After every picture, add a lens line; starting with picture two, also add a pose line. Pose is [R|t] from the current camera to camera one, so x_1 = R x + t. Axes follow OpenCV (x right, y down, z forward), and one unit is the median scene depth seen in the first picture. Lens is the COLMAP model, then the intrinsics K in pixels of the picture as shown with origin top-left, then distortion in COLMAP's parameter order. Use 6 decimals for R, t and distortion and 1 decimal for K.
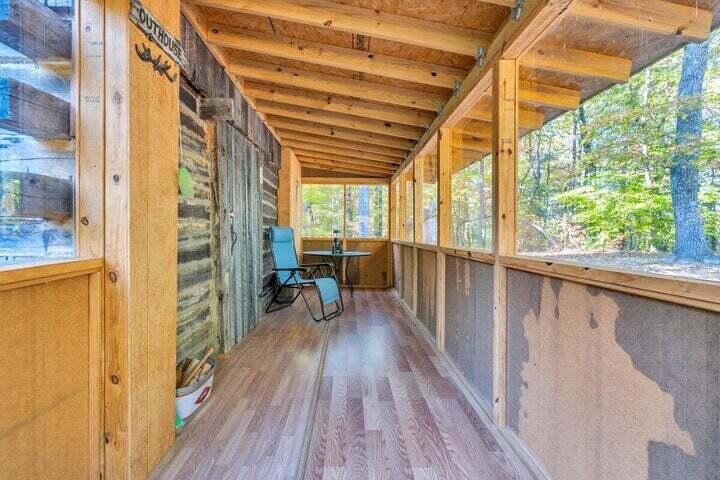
lens RADIAL K [[297.0, 0, 359.3], [0, 297.0, 237.6], [0, 0, 1]] dist [0.001111, -0.000353]
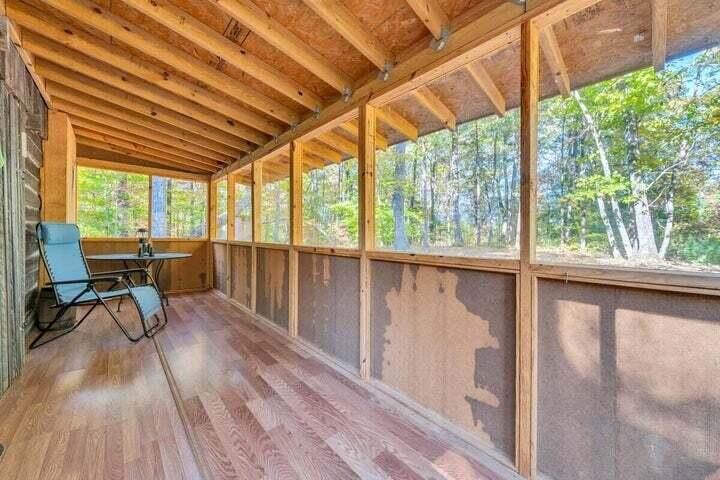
lens RADIAL K [[263.3, 0, 360.3], [0, 263.3, 236.2], [0, 0, 1]] dist [0.000871, -0.000360]
pose [[0.755898, 0.001346, 0.654688, -0.192707], [0.001045, 0.999994, -0.003263, -0.001011], [-0.654689, 0.003150, 0.755892, 0.076463]]
